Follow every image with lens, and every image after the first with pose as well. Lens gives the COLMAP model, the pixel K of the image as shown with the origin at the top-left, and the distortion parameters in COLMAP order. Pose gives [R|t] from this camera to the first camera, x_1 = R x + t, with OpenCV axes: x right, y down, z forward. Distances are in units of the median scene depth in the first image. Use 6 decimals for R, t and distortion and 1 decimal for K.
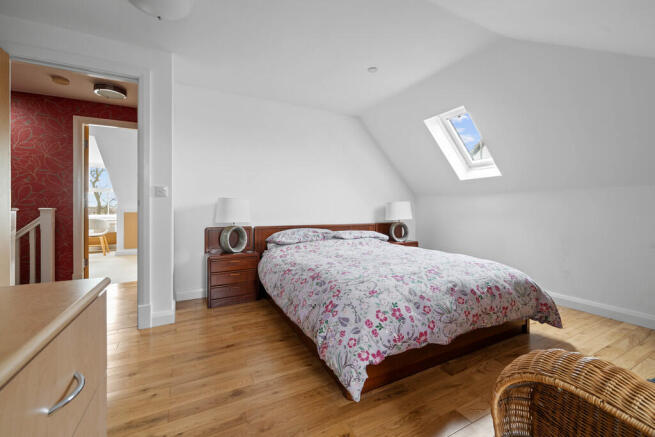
lens RADIAL K [[269.4, 0, 326.1], [0, 269.4, 214.0], [0, 0, 1]] dist [-0.003375, -0.000132]
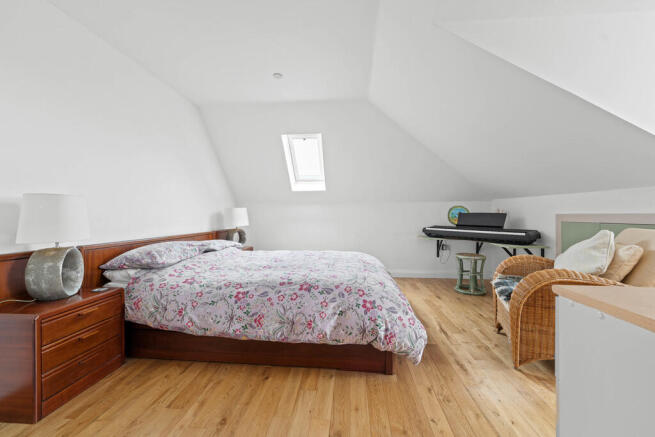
lens RADIAL K [[269.4, 0, 326.2], [0, 269.4, 216.2], [0, 0, 1]] dist [-0.003375, -0.000132]
pose [[0.543642, -0.003102, 0.839311, -0.473458], [0.015691, 0.999856, -0.006468, -0.004296], [-0.839170, 0.016686, 0.543613, 0.260345]]
